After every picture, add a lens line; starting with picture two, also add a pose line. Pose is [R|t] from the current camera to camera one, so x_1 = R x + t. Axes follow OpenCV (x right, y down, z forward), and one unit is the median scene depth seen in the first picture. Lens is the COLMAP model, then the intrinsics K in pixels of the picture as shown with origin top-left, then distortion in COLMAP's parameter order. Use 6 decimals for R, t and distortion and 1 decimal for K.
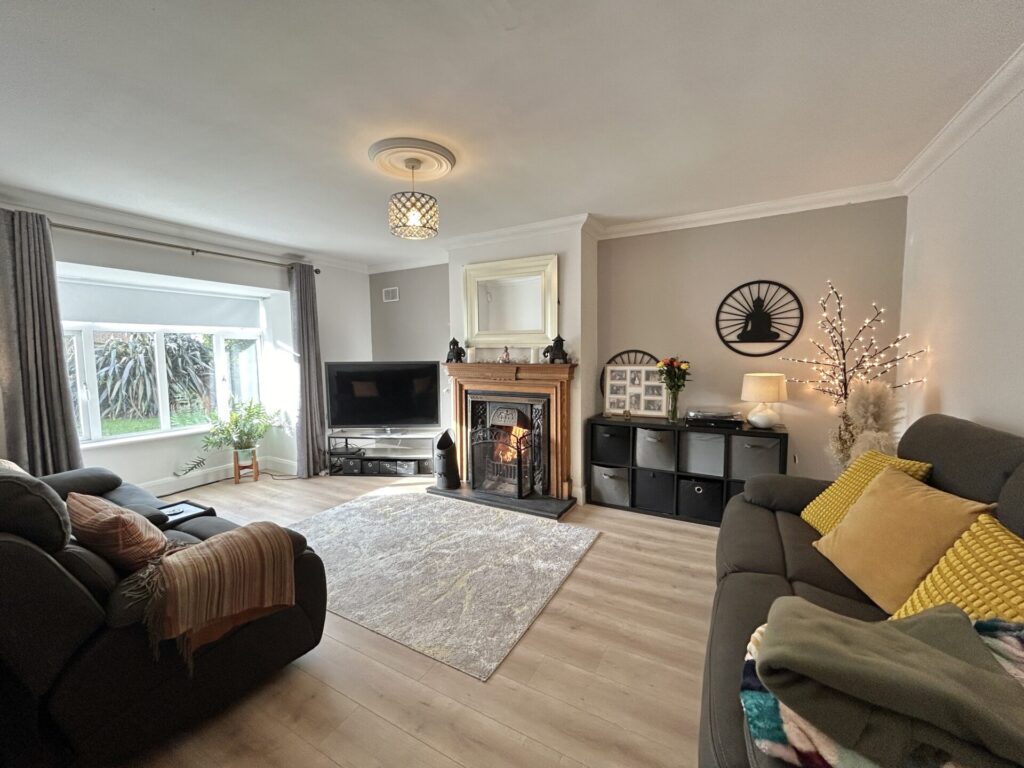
lens RADIAL K [[413.8, 0, 509.6], [0, 413.8, 381.8], [0, 0, 1]] dist [-0.001925, 0.000501]
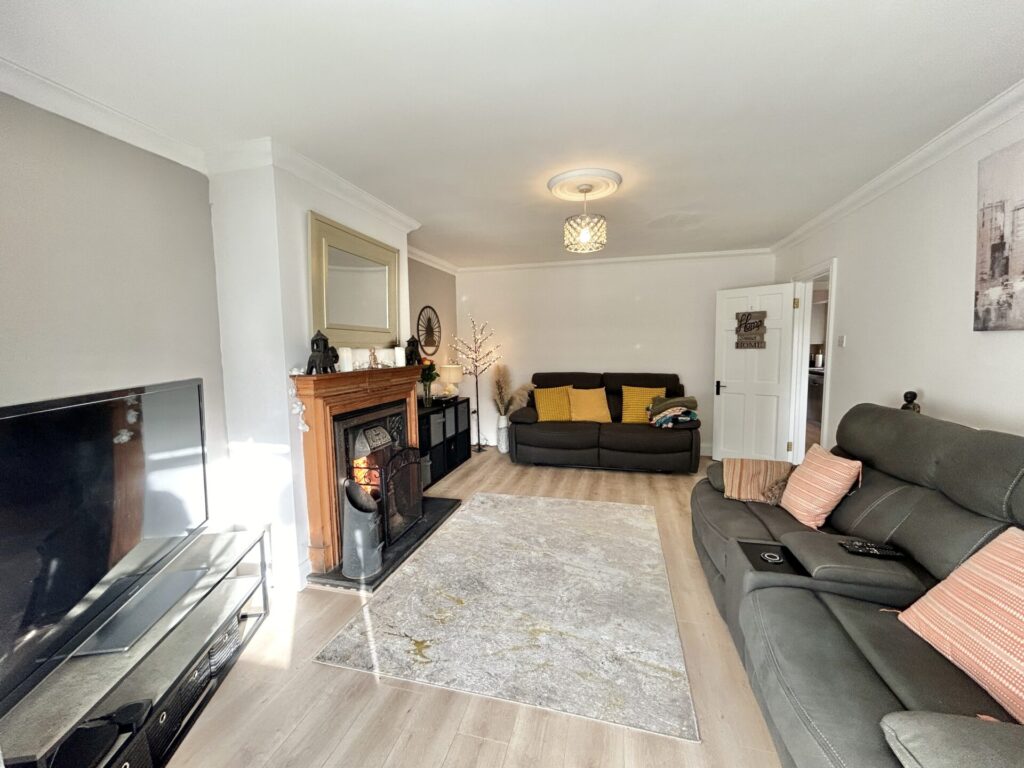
lens RADIAL K [[413.8, 0, 509.4], [0, 413.8, 380.2], [0, 0, 1]] dist [-0.001925, 0.000501]
pose [[-0.241438, -0.066506, 0.968135, -1.057283], [0.089994, 0.991815, 0.090576, -0.093163], [-0.966234, 0.108995, -0.233476, 1.199383]]
